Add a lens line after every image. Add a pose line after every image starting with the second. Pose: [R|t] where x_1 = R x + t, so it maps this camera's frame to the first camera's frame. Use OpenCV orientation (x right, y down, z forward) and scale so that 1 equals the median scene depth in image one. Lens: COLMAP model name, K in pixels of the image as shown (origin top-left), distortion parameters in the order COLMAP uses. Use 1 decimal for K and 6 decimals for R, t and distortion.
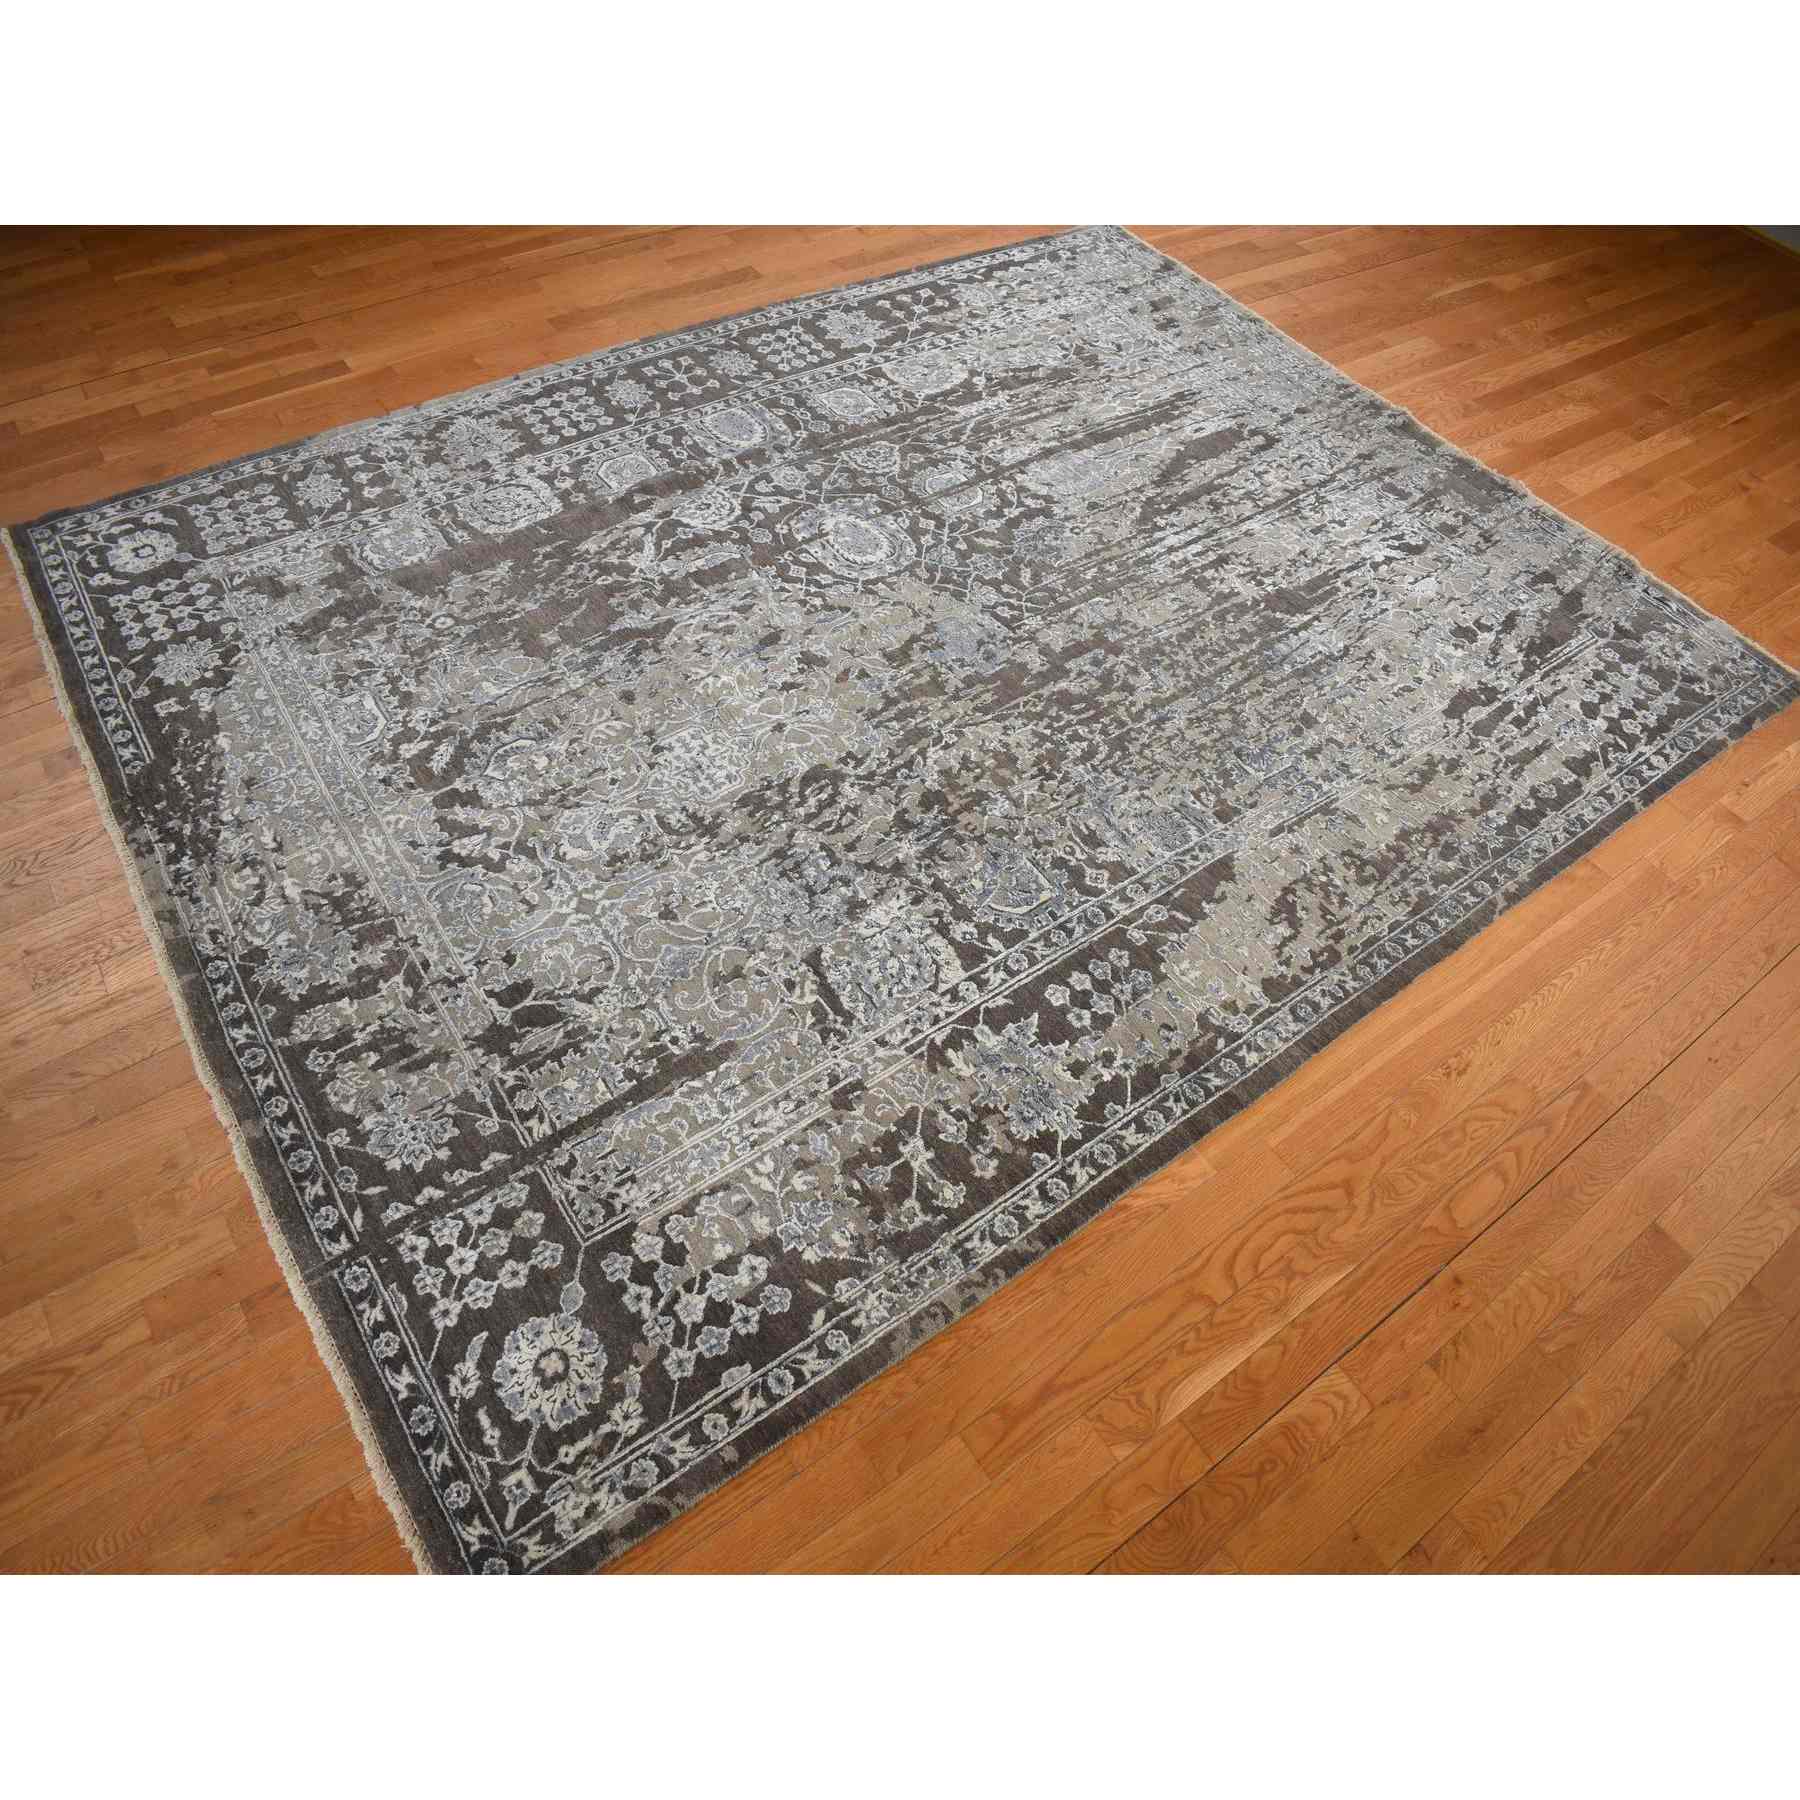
lens RADIAL K [[1224.9, 0, 900.0], [0, 1224.9, 900.0], [0, 0, 1]] dist [-0.082429, 0.004756]
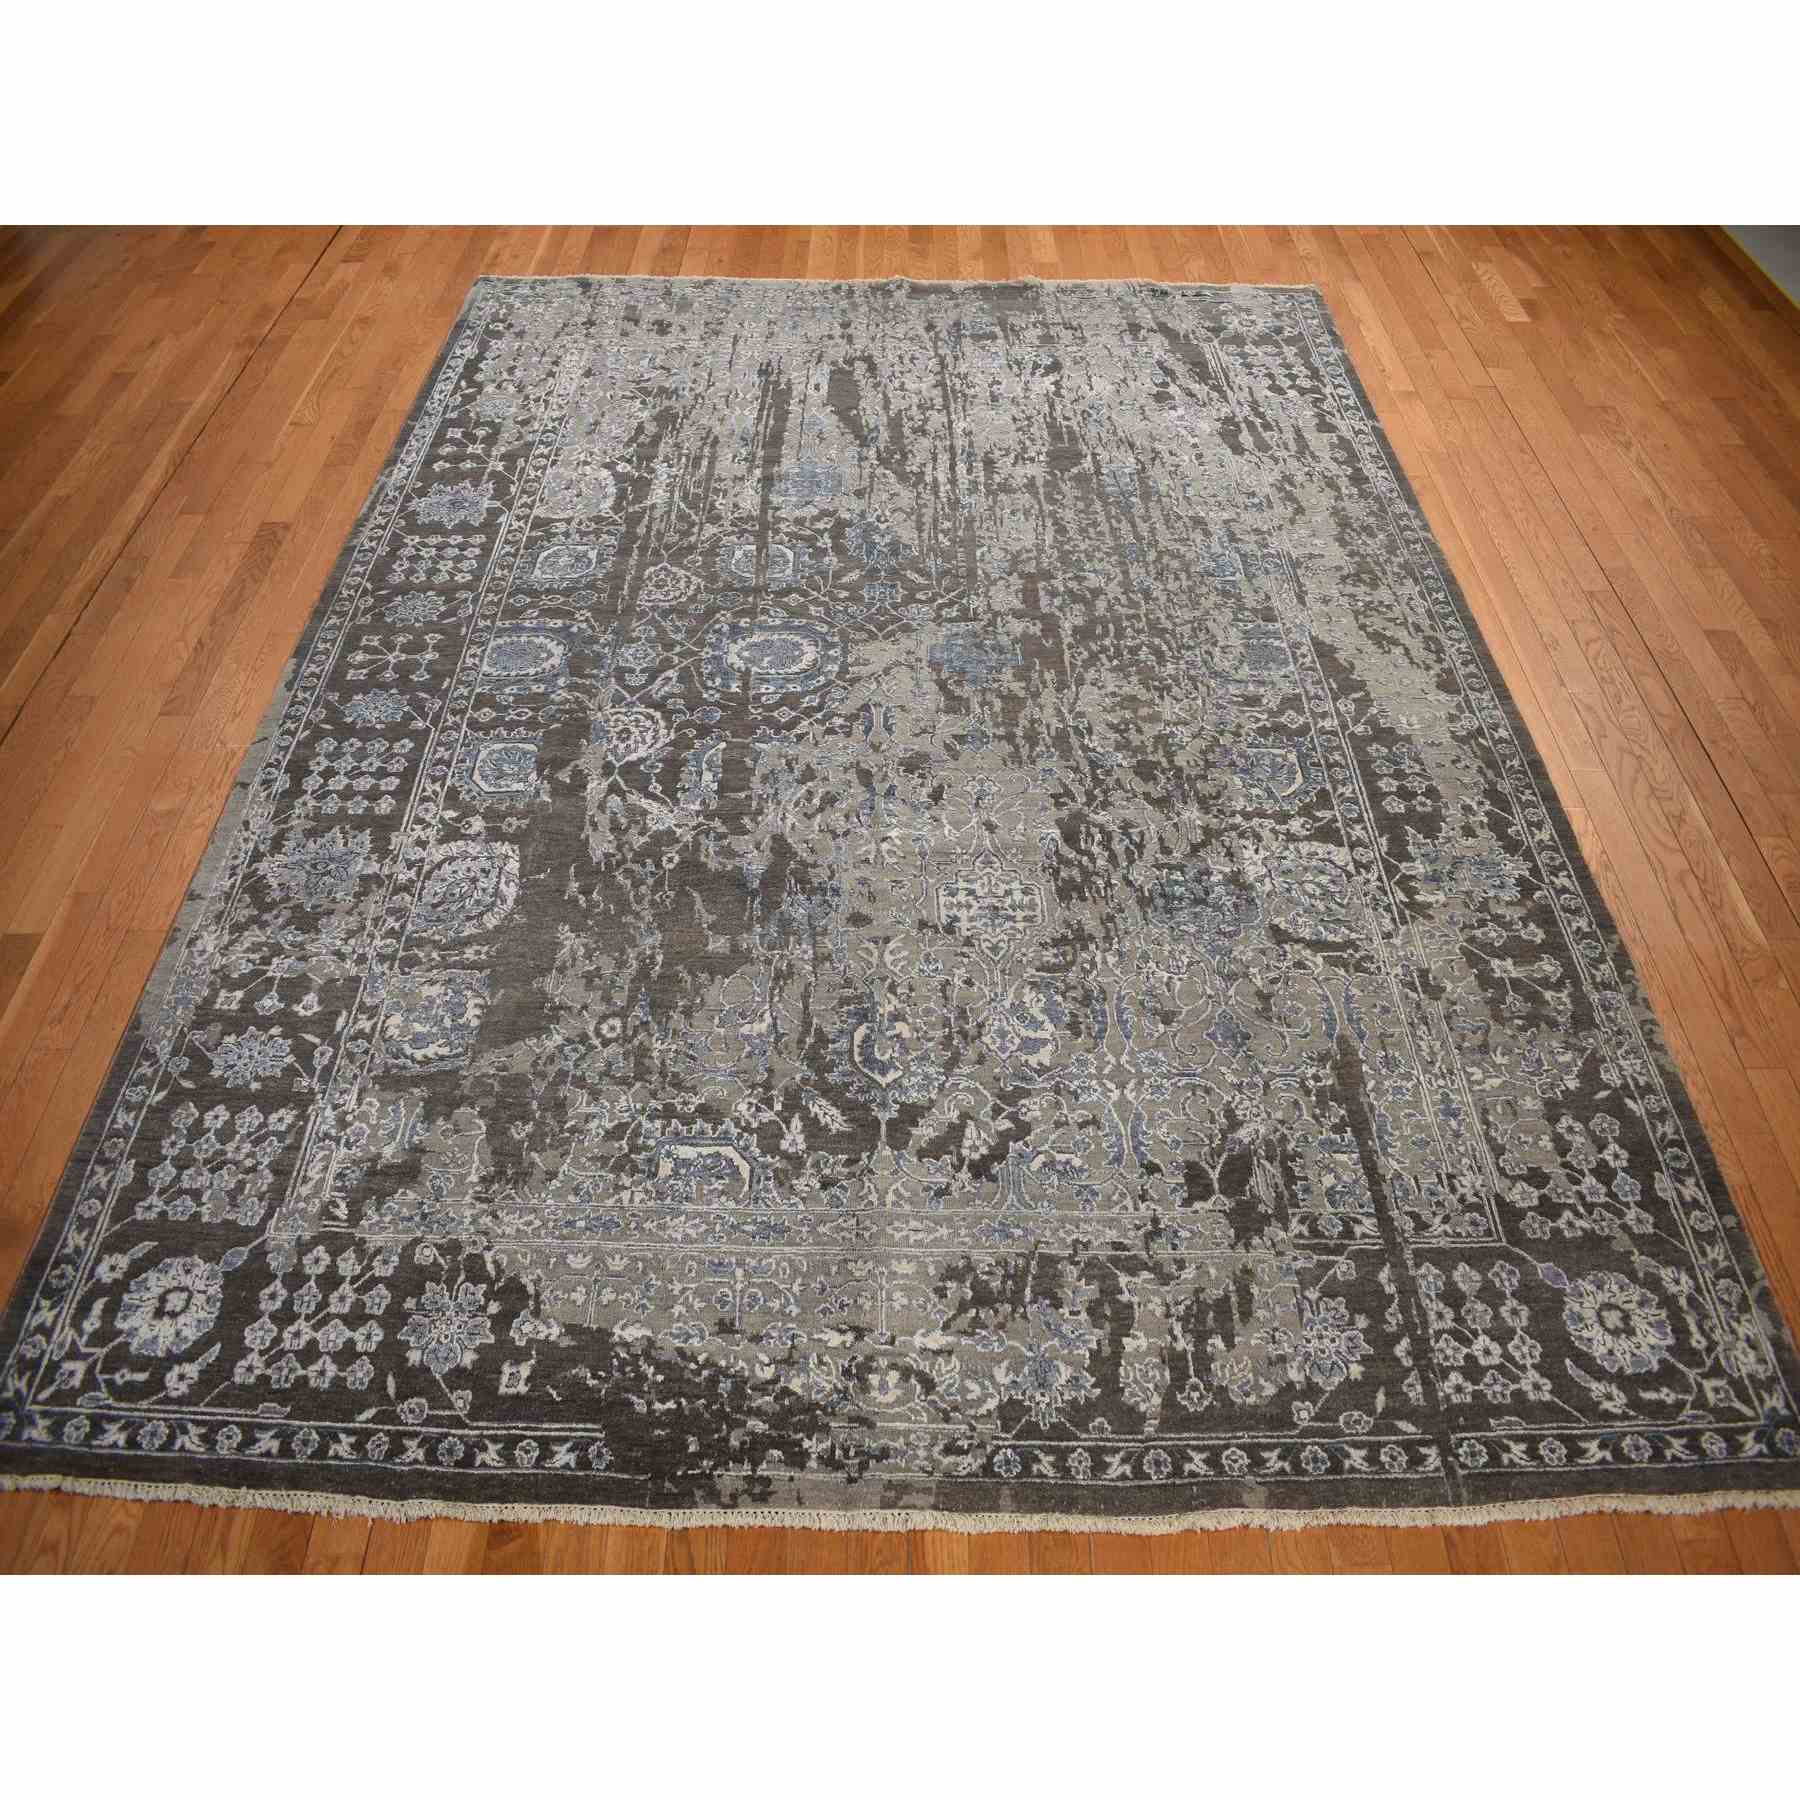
lens RADIAL K [[1224.9, 0, 900.0], [0, 1224.9, 900.0], [0, 0, 1]] dist [-0.082429, 0.004756]
pose [[0.578760, -0.686059, 0.440863, -0.621392], [0.672921, 0.707154, 0.217050, -0.370049], [-0.460668, 0.171046, 0.870936, 0.247794]]
